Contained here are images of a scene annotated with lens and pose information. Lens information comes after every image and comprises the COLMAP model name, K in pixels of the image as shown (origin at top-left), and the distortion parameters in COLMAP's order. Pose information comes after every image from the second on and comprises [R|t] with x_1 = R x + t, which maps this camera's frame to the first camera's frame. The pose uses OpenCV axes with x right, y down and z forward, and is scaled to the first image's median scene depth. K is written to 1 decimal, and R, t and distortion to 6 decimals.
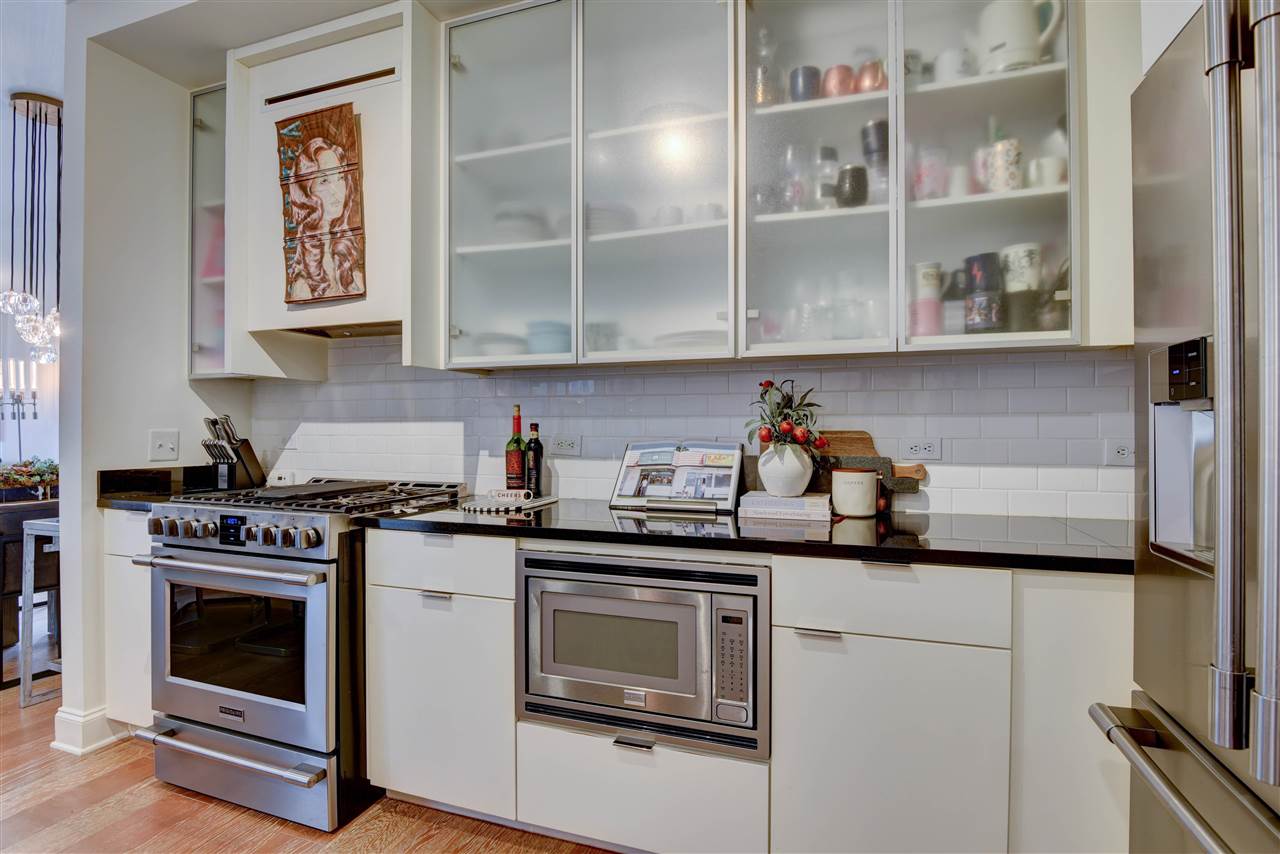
lens RADIAL K [[626.8, 0, 640.0], [0, 626.8, 427.0], [0, 0, 1]] dist [-0.001186, -0.000091]
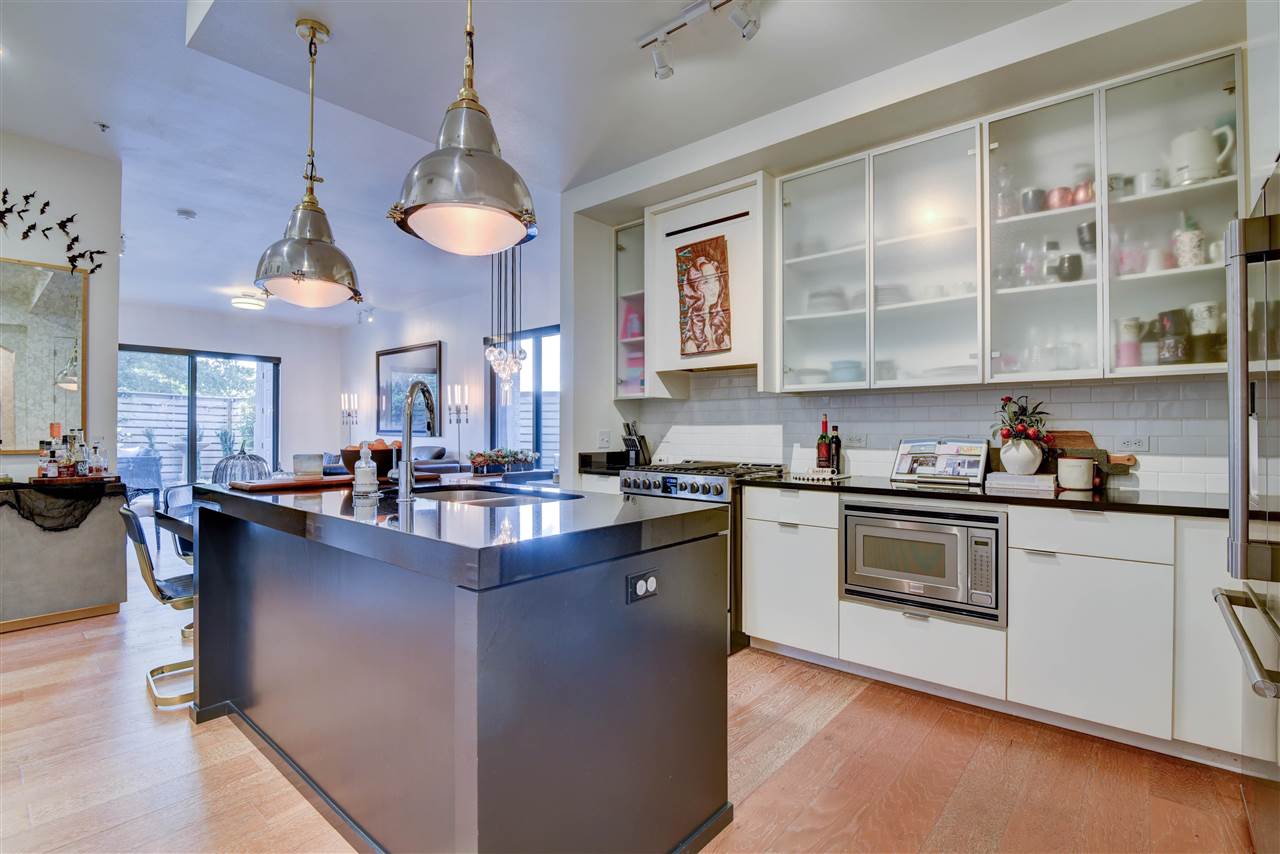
lens RADIAL K [[603.8, 0, 640.0], [0, 603.8, 427.0], [0, 0, 1]] dist [-0.001583, -0.014905]
pose [[0.934944, -0.001432, -0.354793, -0.101809], [0.001057, 0.999999, -0.001252, -0.001843], [0.354794, 0.000795, 0.934944, -0.628307]]
